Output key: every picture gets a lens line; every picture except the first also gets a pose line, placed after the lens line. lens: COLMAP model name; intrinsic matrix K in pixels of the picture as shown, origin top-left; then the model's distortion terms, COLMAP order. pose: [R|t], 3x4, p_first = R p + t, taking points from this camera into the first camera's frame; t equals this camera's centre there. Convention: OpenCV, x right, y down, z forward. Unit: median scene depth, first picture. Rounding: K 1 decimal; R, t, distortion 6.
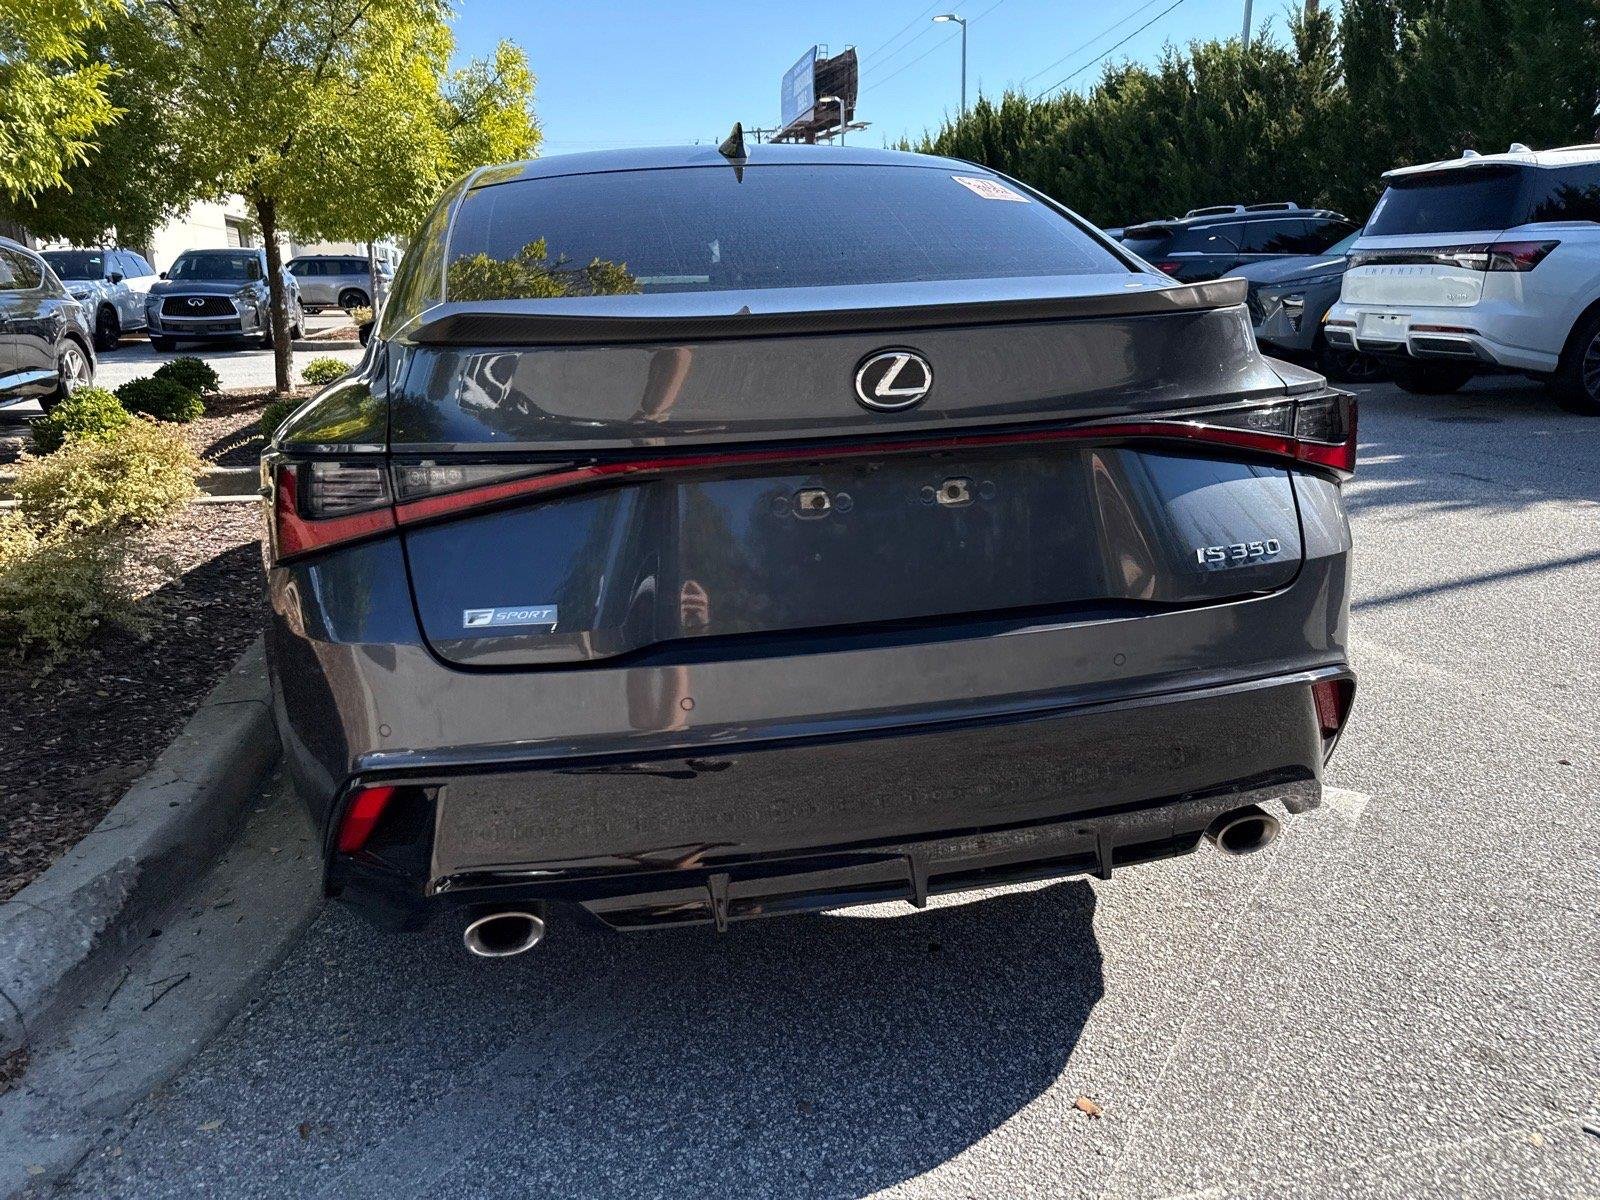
lens RADIAL K [[1131.2, 0, 793.9], [0, 1131.2, 589.4], [0, 0, 1]] dist [0.010264, -0.016102]
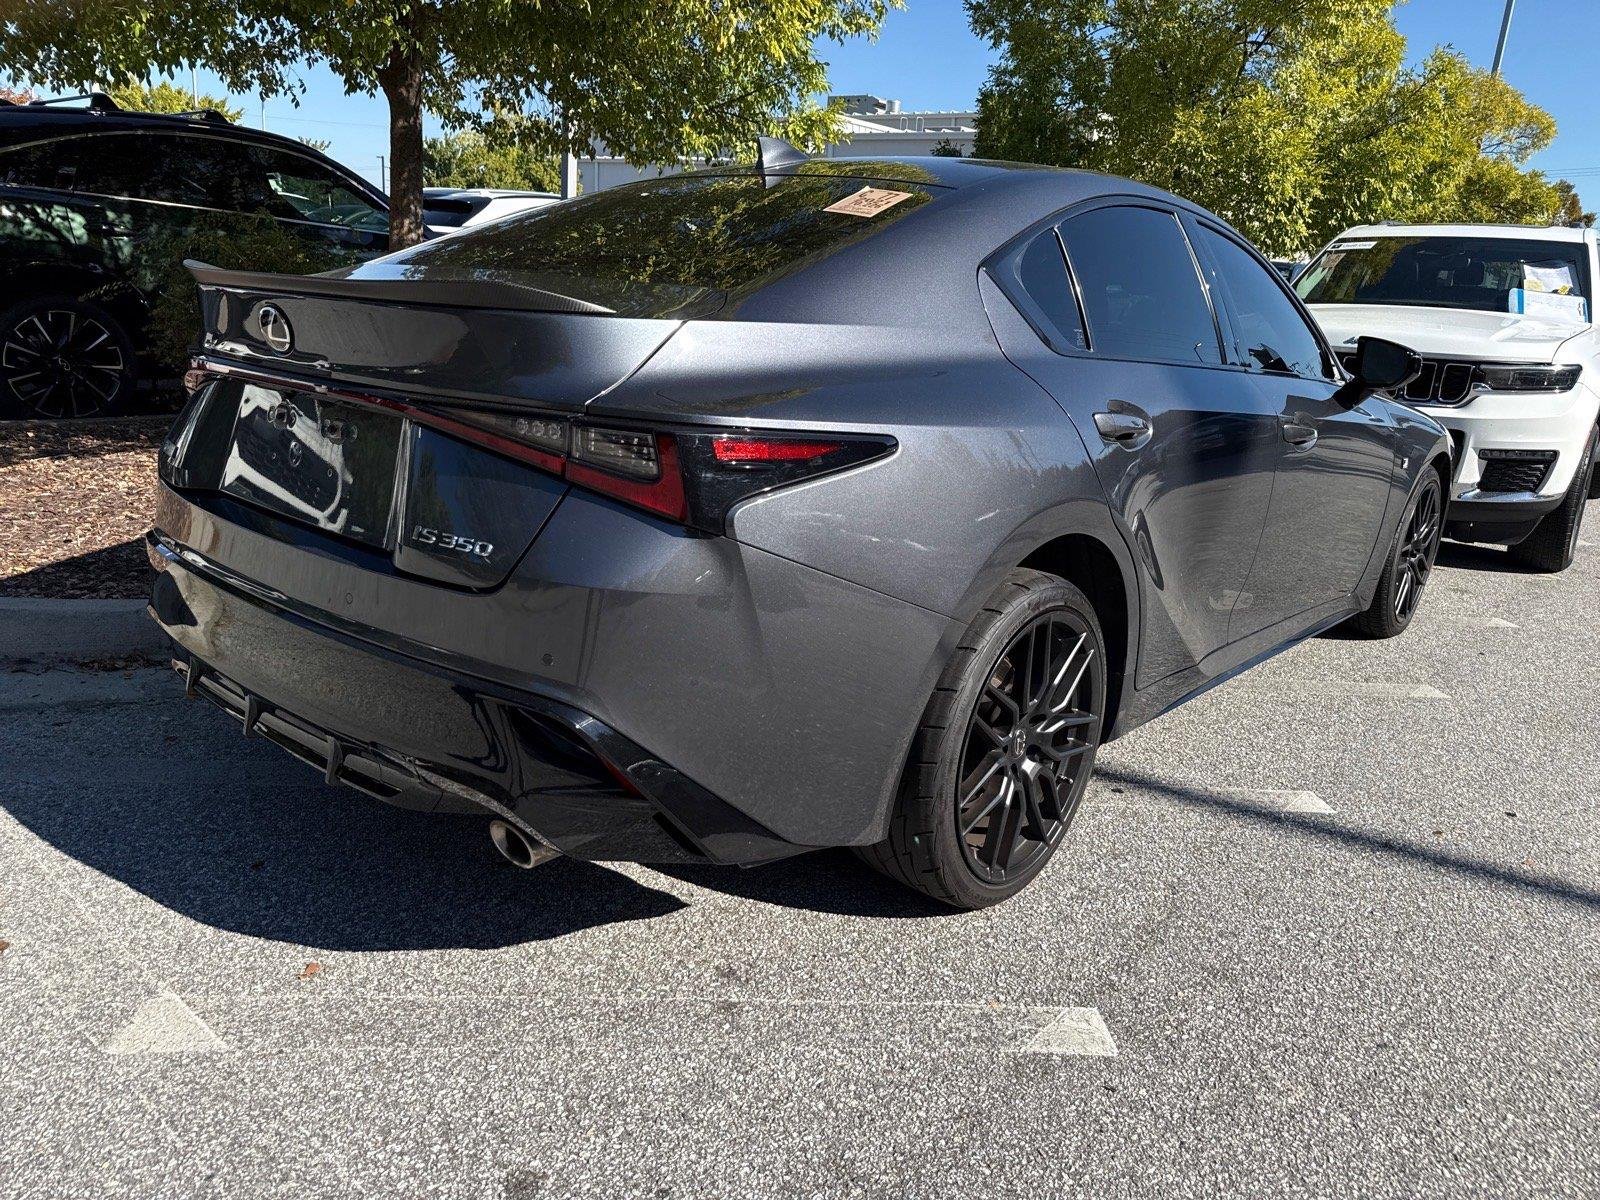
lens RADIAL K [[1131.2, 0, 817.7], [0, 1131.2, 593.3], [0, 0, 1]] dist [0.010264, -0.016102]
pose [[0.618371, 0.279358, -0.734559, 1.039081], [-0.286781, 0.950446, 0.120041, -0.158441], [0.731692, 0.136428, 0.667843, 0.429247]]
